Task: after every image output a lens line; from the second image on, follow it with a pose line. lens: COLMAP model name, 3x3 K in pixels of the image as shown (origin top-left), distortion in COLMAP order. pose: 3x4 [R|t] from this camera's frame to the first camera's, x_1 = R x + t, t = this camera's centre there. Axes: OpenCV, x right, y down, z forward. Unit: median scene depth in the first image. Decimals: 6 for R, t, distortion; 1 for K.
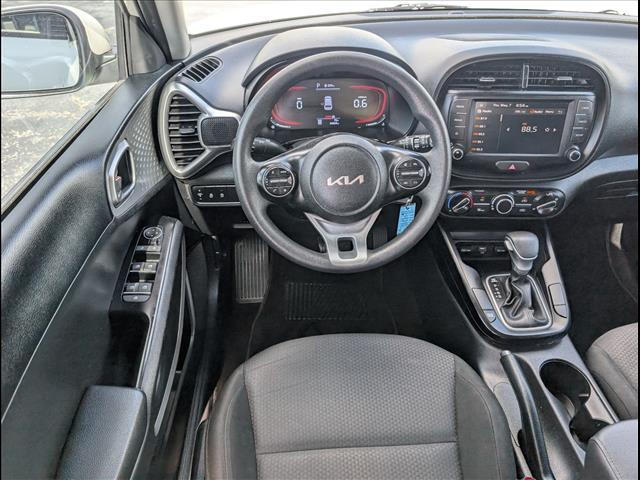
lens RADIAL K [[456.4, 0, 320.0], [0, 456.4, 240.0], [0, 0, 1]] dist [-0.002072, -0.040786]
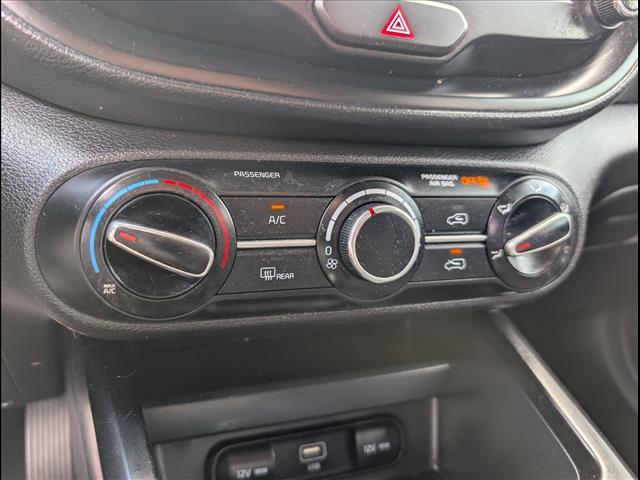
lens RADIAL K [[456.4, 0, 320.0], [0, 456.4, 240.0], [0, 0, 1]] dist [-0.002072, -0.040786]
pose [[0.926504, -0.019773, 0.375766, 0.307861], [0.141367, 0.943756, -0.298899, -0.019562], [-0.348721, 0.330052, 0.877188, 0.847678]]
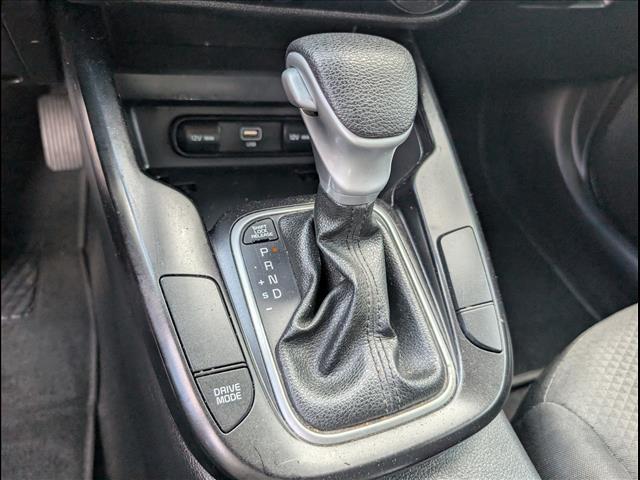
lens RADIAL K [[456.4, 0, 320.0], [0, 456.4, 240.0], [0, 0, 1]] dist [-0.002072, -0.040786]
pose [[0.943437, -0.086586, 0.320047, 0.335073], [0.032091, 0.984612, 0.171781, 0.048627], [-0.329996, -0.151794, 0.931698, 0.748561]]
